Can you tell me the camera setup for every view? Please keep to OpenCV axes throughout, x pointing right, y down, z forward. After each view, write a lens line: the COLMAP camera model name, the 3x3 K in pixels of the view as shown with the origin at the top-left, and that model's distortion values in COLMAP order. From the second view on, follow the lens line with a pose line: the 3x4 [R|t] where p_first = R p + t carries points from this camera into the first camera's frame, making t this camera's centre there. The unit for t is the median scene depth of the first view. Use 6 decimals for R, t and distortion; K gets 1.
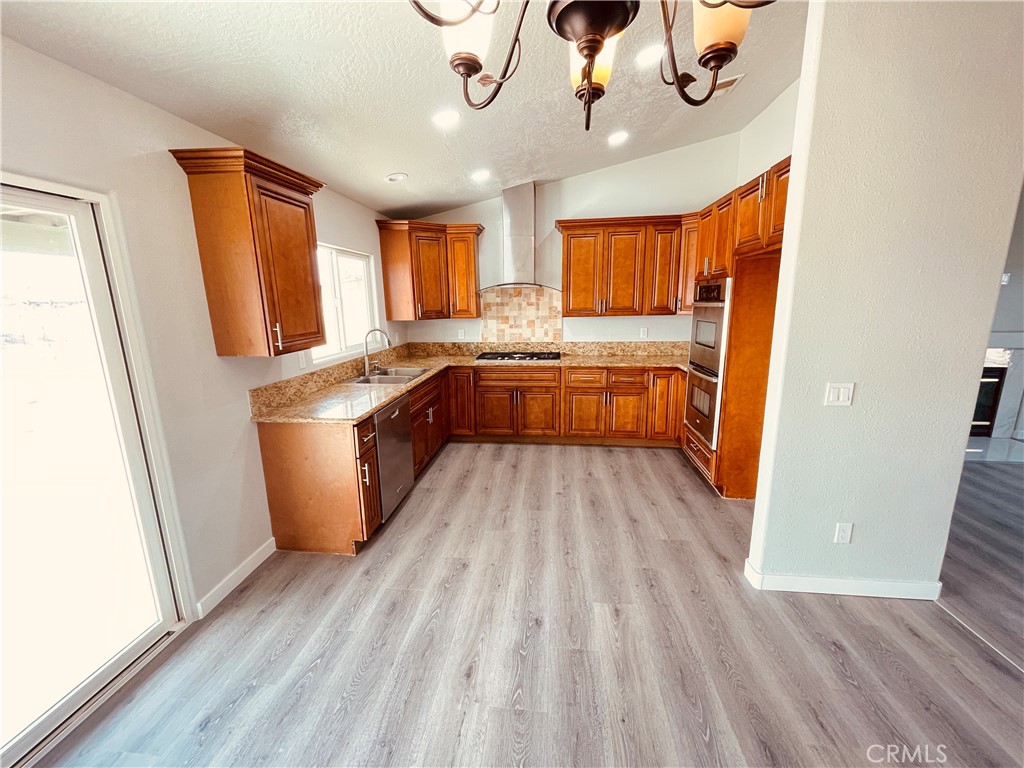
lens RADIAL K [[411.7, 0, 507.0], [0, 411.7, 385.1], [0, 0, 1]] dist [-0.000372, -0.000153]
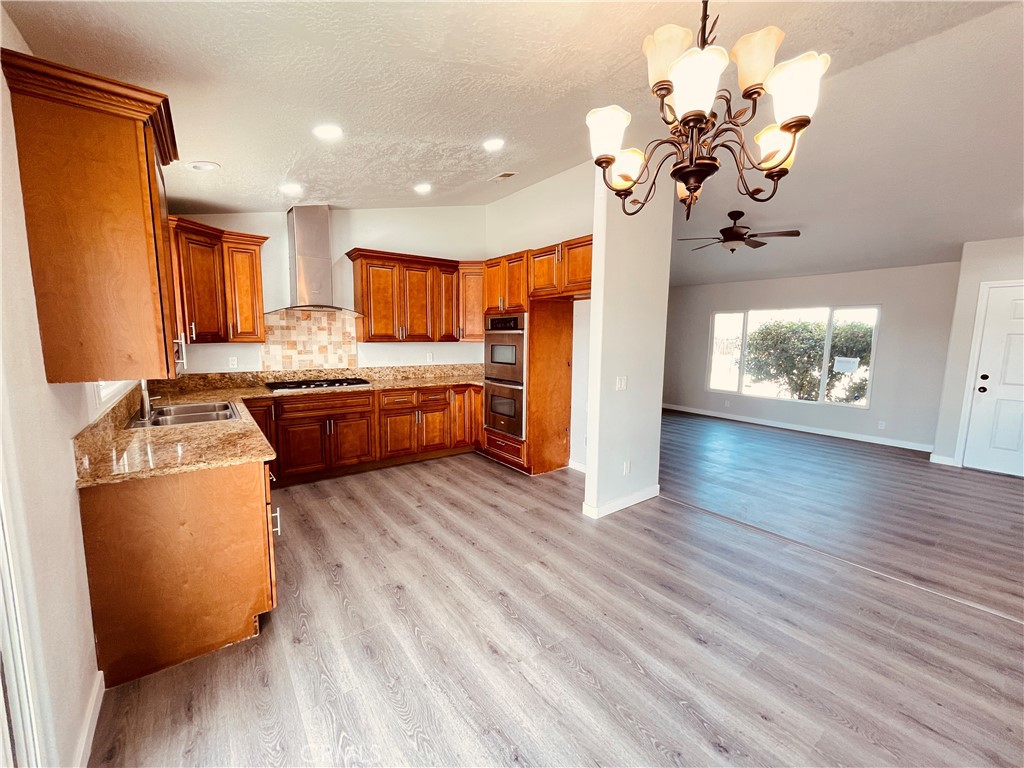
lens RADIAL K [[411.7, 0, 507.0], [0, 411.7, 385.1], [0, 0, 1]] dist [-0.000372, -0.000153]
pose [[0.726942, -0.058273, 0.684222, -0.329412], [0.115835, 0.992521, -0.038537, 0.019243], [-0.676859, 0.107271, 0.728255, 0.043103]]
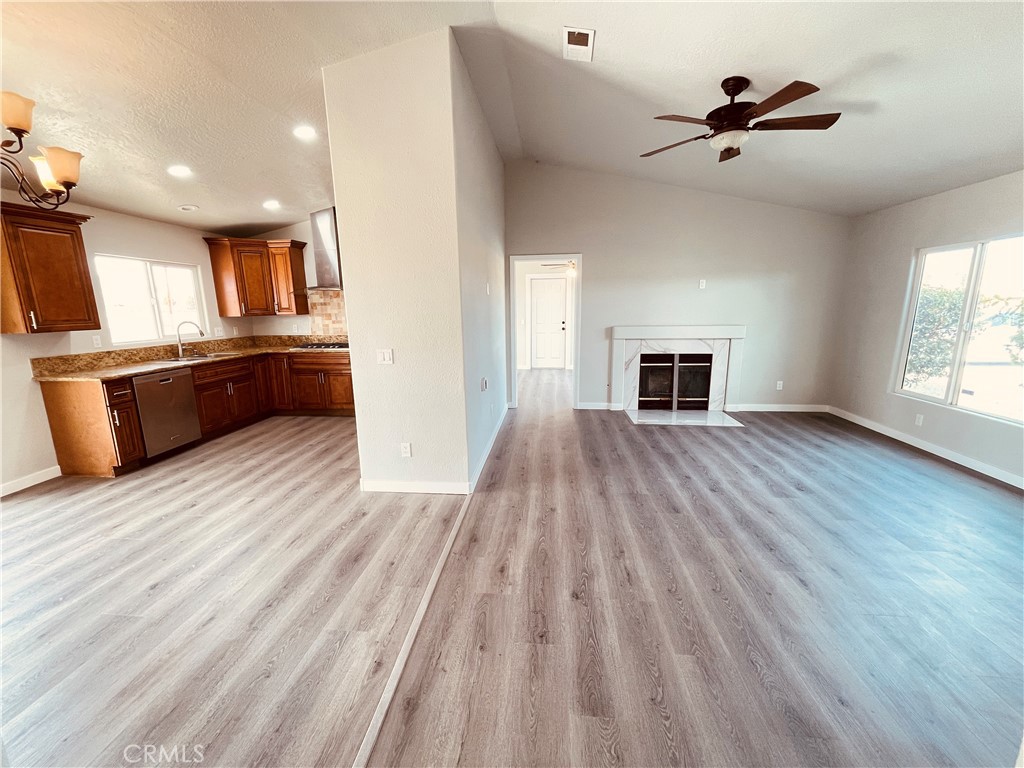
lens RADIAL K [[411.7, 0, 507.0], [0, 411.7, 385.1], [0, 0, 1]] dist [-0.000372, -0.000153]
pose [[0.999962, 0.000082, 0.008676, 0.600072], [0.000041, 0.999899, -0.014178, 0.072601], [-0.008676, 0.014178, 0.999862, -0.266917]]
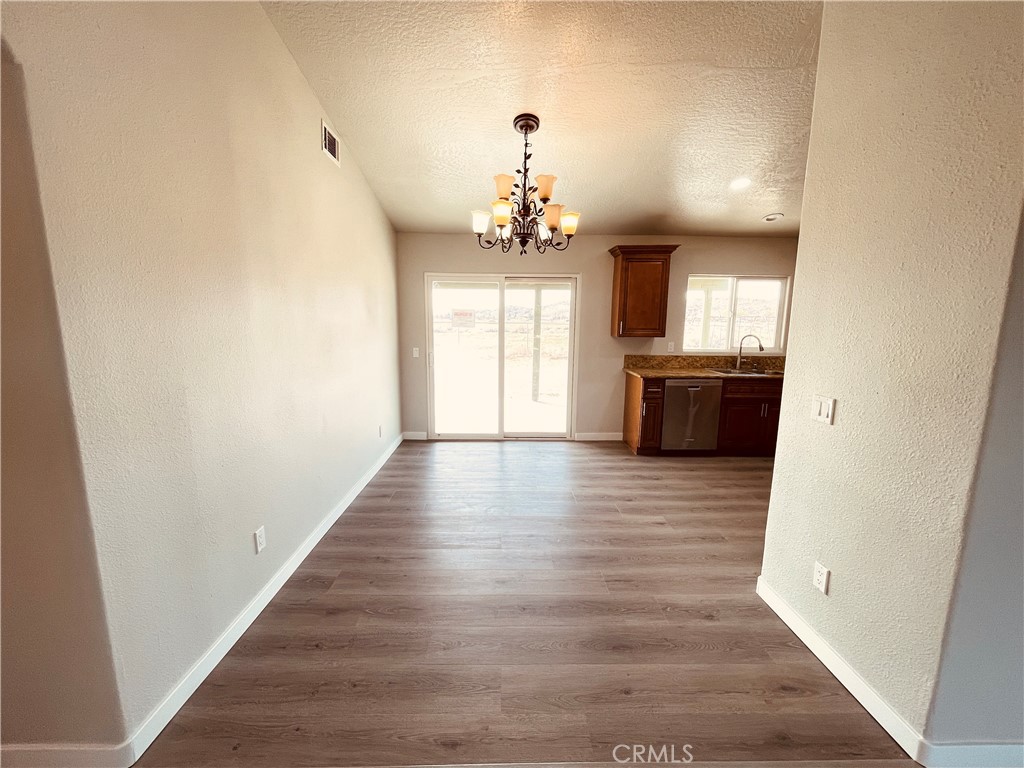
lens RADIAL K [[411.7, 0, 507.0], [0, 411.7, 385.1], [0, 0, 1]] dist [-0.000372, -0.000153]
pose [[0.124086, 0.171697, -0.977304, 0.767691], [-0.213361, 0.966494, 0.142708, -0.005184], [0.969061, 0.190811, 0.156561, 0.079712]]
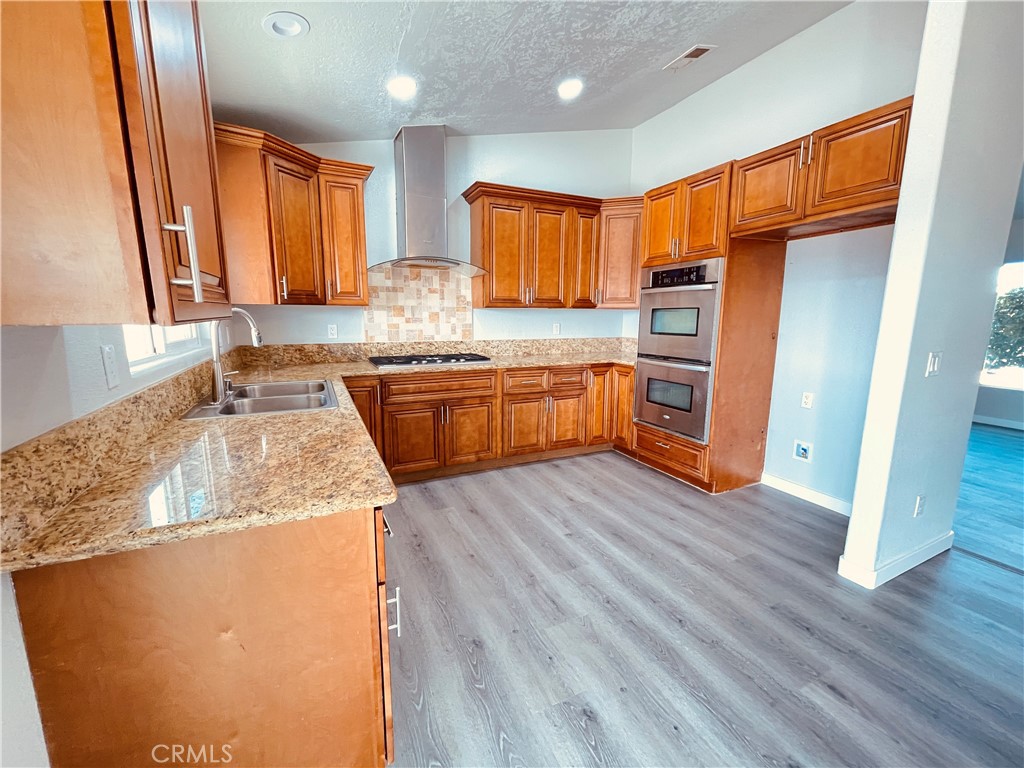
lens RADIAL K [[411.7, 0, 507.0], [0, 411.7, 385.1], [0, 0, 1]] dist [-0.000372, -0.000153]
pose [[0.849476, -0.068629, 0.523146, -0.269340], [0.088487, 0.995992, -0.013024, -0.002798], [-0.520155, 0.057355, 0.852144, 0.333996]]
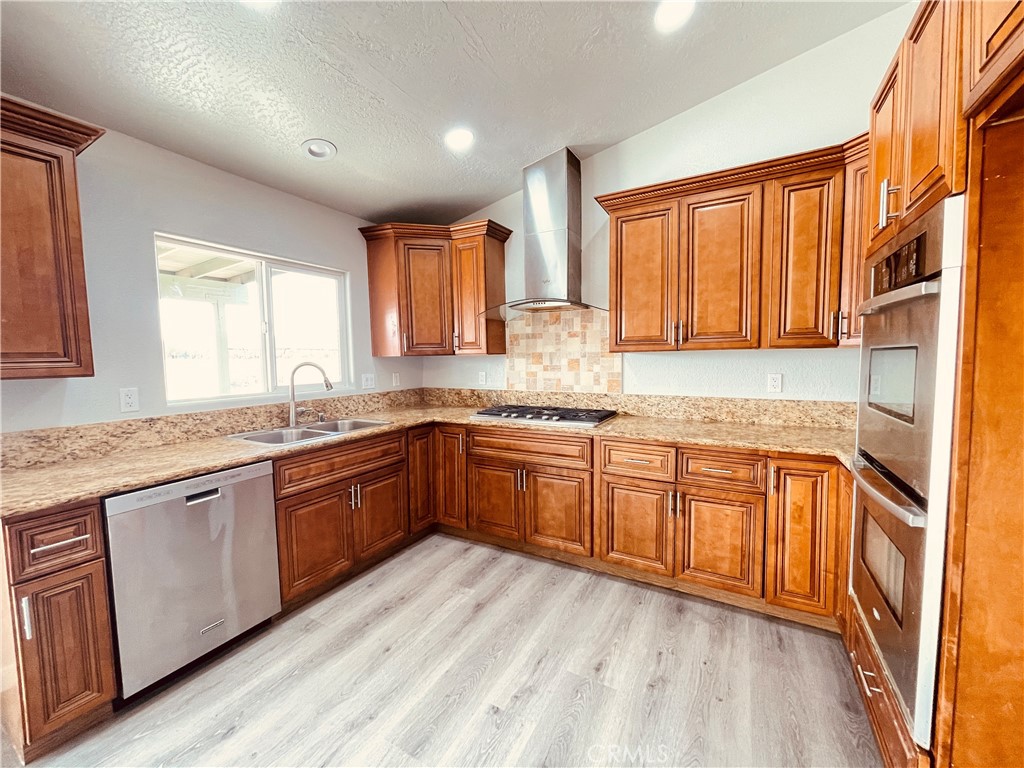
lens RADIAL K [[411.7, 0, 507.0], [0, 411.7, 385.1], [0, 0, 1]] dist [-0.000372, -0.000153]
pose [[0.919970, 0.030755, -0.390781, 0.249444], [-0.080788, 0.990391, -0.112246, -0.040893], [0.383574, 0.134834, 0.913614, 0.425631]]
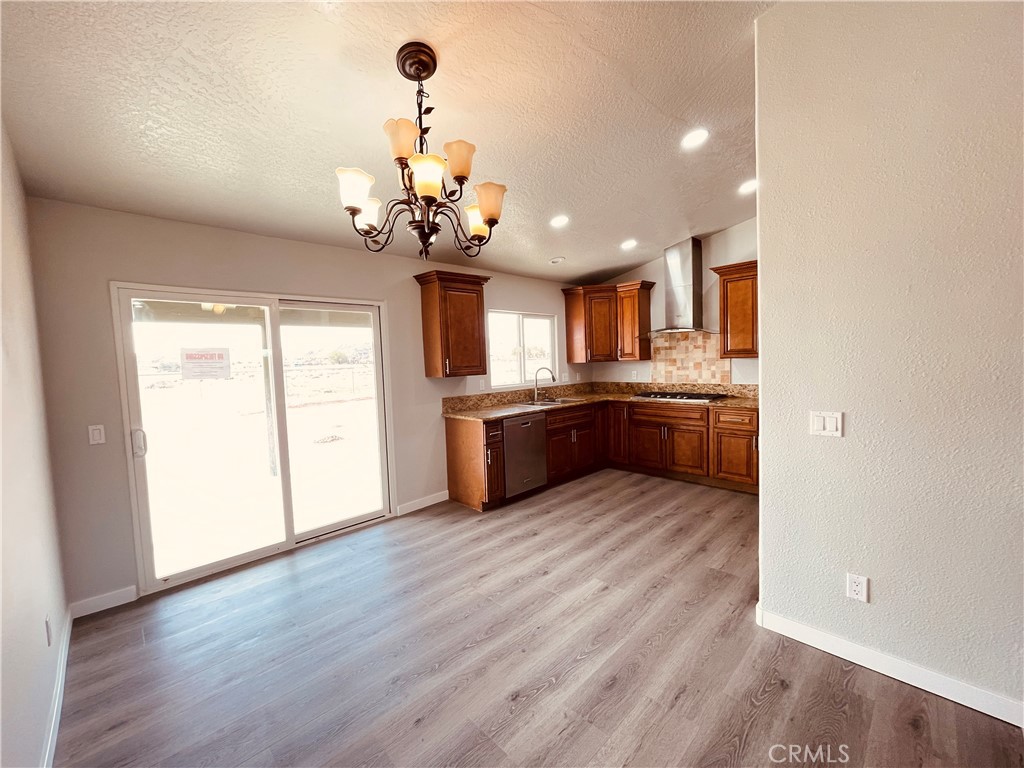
lens RADIAL K [[413.0, 0, 506.8], [0, 413.0, 384.7], [0, 0, 1]] dist [0.007615, 0.000067]
pose [[0.770740, 0.027510, -0.636555, 0.404859], [-0.107691, 0.990318, -0.087594, 0.046270], [0.627982, 0.136064, 0.766241, -0.103565]]
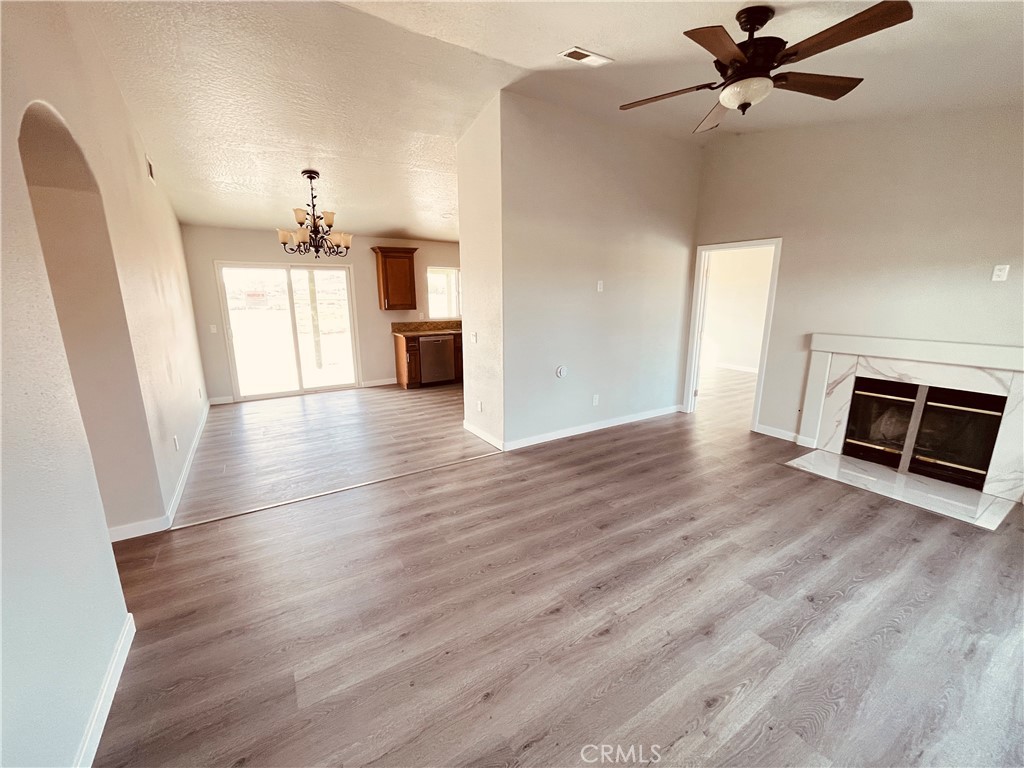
lens RADIAL K [[407.4, 0, 510.2], [0, 407.4, 385.7], [0, 0, 1]] dist [0.001647, 0.000141]
pose [[0.627527, 0.183750, -0.756602, 1.258425], [-0.168584, 0.980767, 0.098368, 0.013779], [0.760125, 0.065822, 0.646435, -0.117107]]
